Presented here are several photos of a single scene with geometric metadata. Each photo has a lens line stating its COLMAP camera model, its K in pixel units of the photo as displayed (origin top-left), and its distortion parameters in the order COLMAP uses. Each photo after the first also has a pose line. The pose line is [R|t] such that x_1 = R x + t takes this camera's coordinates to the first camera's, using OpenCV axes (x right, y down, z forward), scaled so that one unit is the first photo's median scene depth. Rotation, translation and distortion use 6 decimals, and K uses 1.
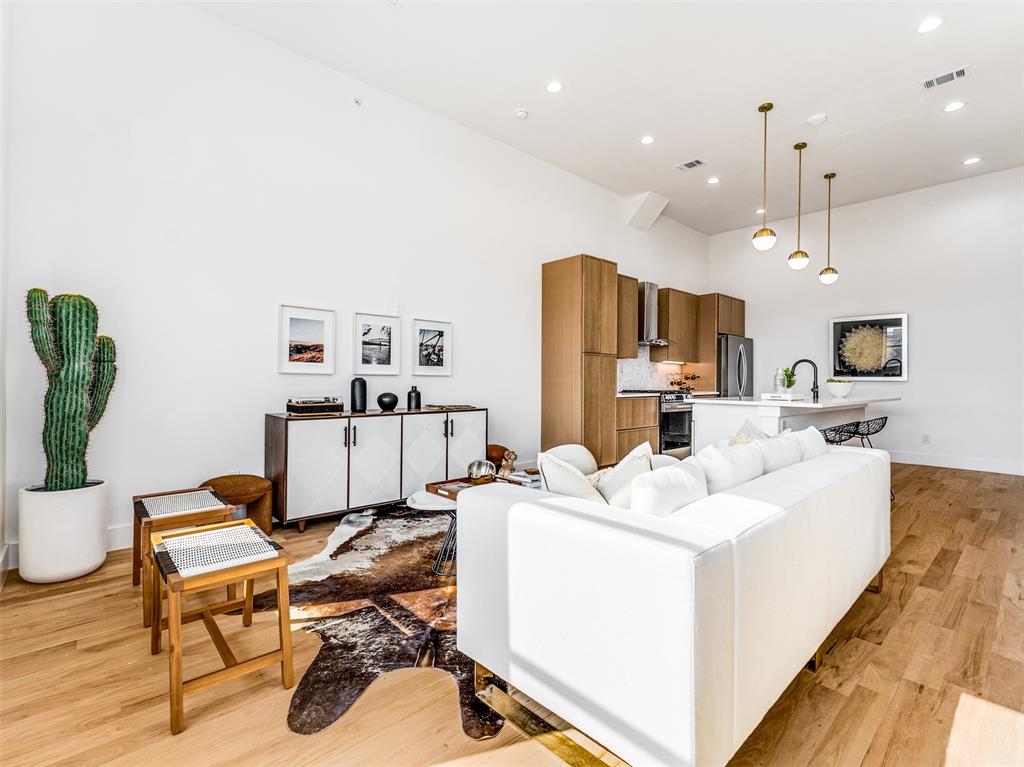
lens RADIAL K [[484.0, 0, 514.9], [0, 484.0, 381.3], [0, 0, 1]] dist [-0.002731, -0.000307]
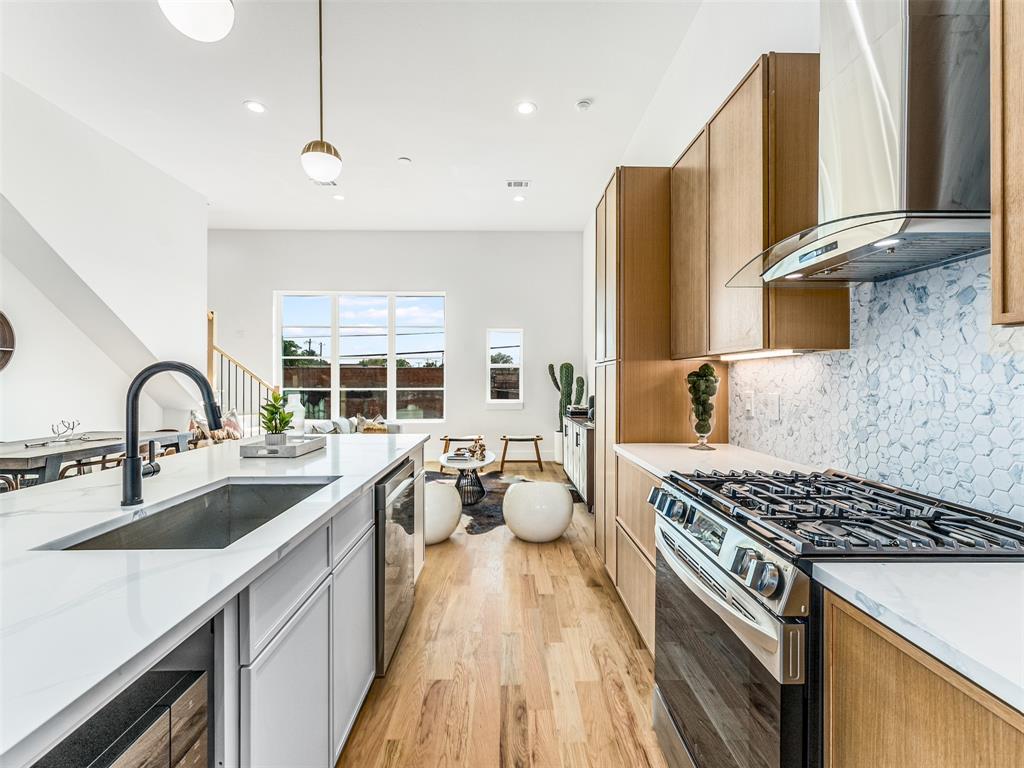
lens RADIAL K [[471.8, 0, 514.0], [0, 471.8, 377.4], [0, 0, 1]] dist [0.002327, -0.000080]
pose [[-0.663379, -0.010994, -0.748202, 0.563213], [-0.006648, 0.999939, -0.008799, -0.029439], [0.748254, -0.000863, -0.663412, 1.112235]]
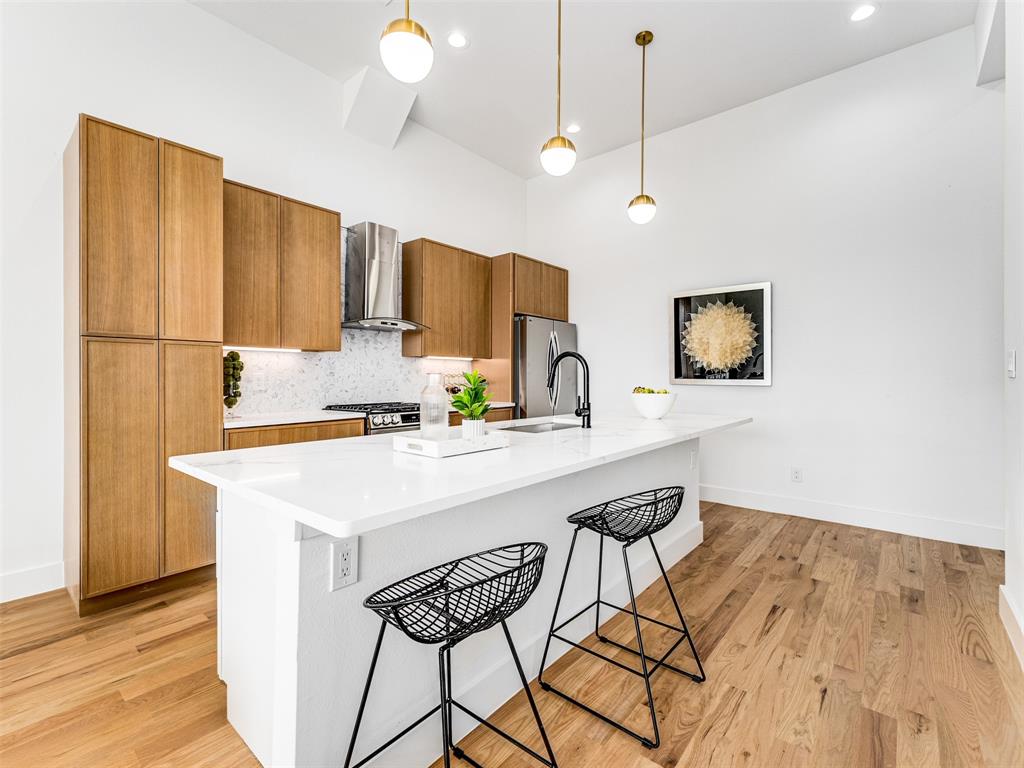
lens RADIAL K [[463.2, 0, 516.1], [0, 463.2, 380.3], [0, 0, 1]] dist [0.000752, 0.000210]
pose [[0.990797, -0.008942, 0.135062, 0.401169], [0.007971, 0.999938, 0.007726, -0.015922], [-0.135123, -0.006578, 0.990807, 0.442748]]
